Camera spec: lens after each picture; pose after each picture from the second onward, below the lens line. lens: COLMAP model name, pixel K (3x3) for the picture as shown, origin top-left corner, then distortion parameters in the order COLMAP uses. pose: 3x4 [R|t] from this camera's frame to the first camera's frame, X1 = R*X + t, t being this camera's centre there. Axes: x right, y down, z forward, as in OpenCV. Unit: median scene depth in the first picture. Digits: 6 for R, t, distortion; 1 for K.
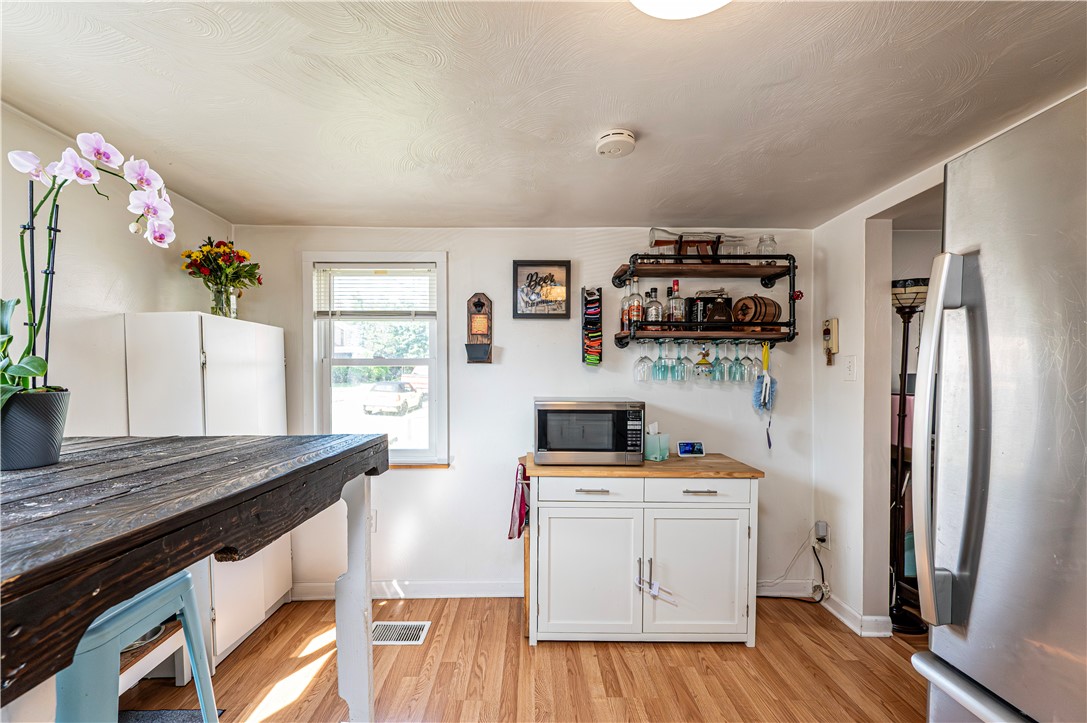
lens RADIAL K [[442.4, 0, 541.3], [0, 442.4, 386.3], [0, 0, 1]] dist [0.000900, -0.000041]
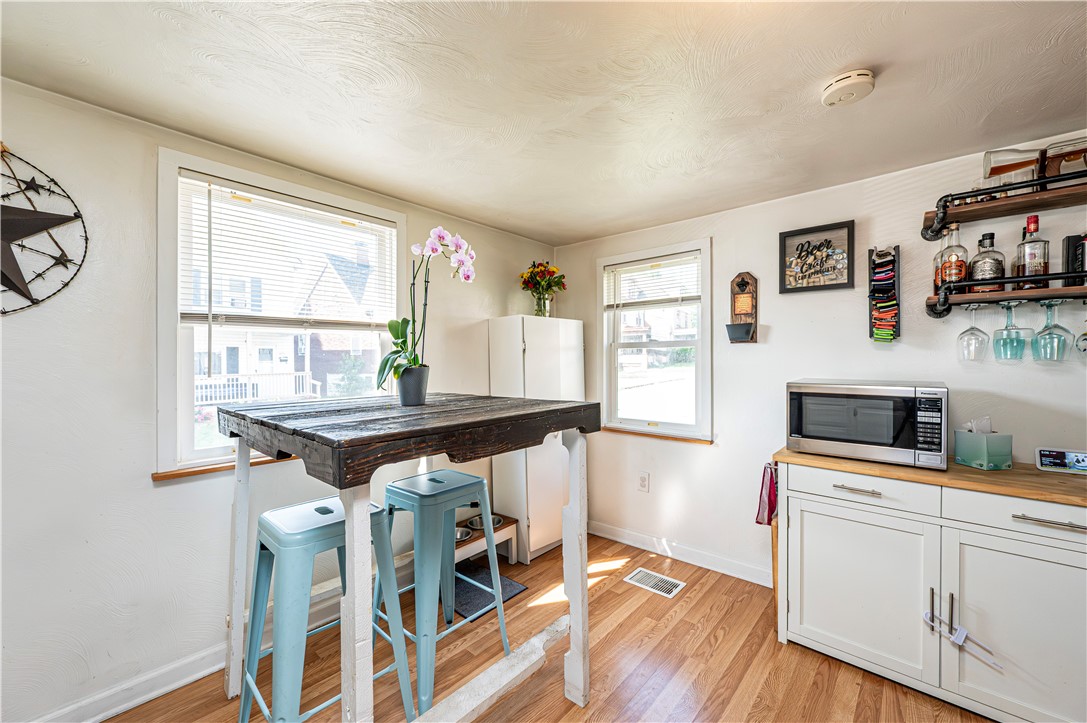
lens RADIAL K [[432.8, 0, 552.0], [0, 432.8, 363.8], [0, 0, 1]] dist [-0.000695, -0.000106]
pose [[0.749484, 0.002391, -0.662018, 0.192631], [-0.006092, 0.999976, -0.003285, 0.000054], [0.661994, 0.006495, 0.749481, -0.012203]]
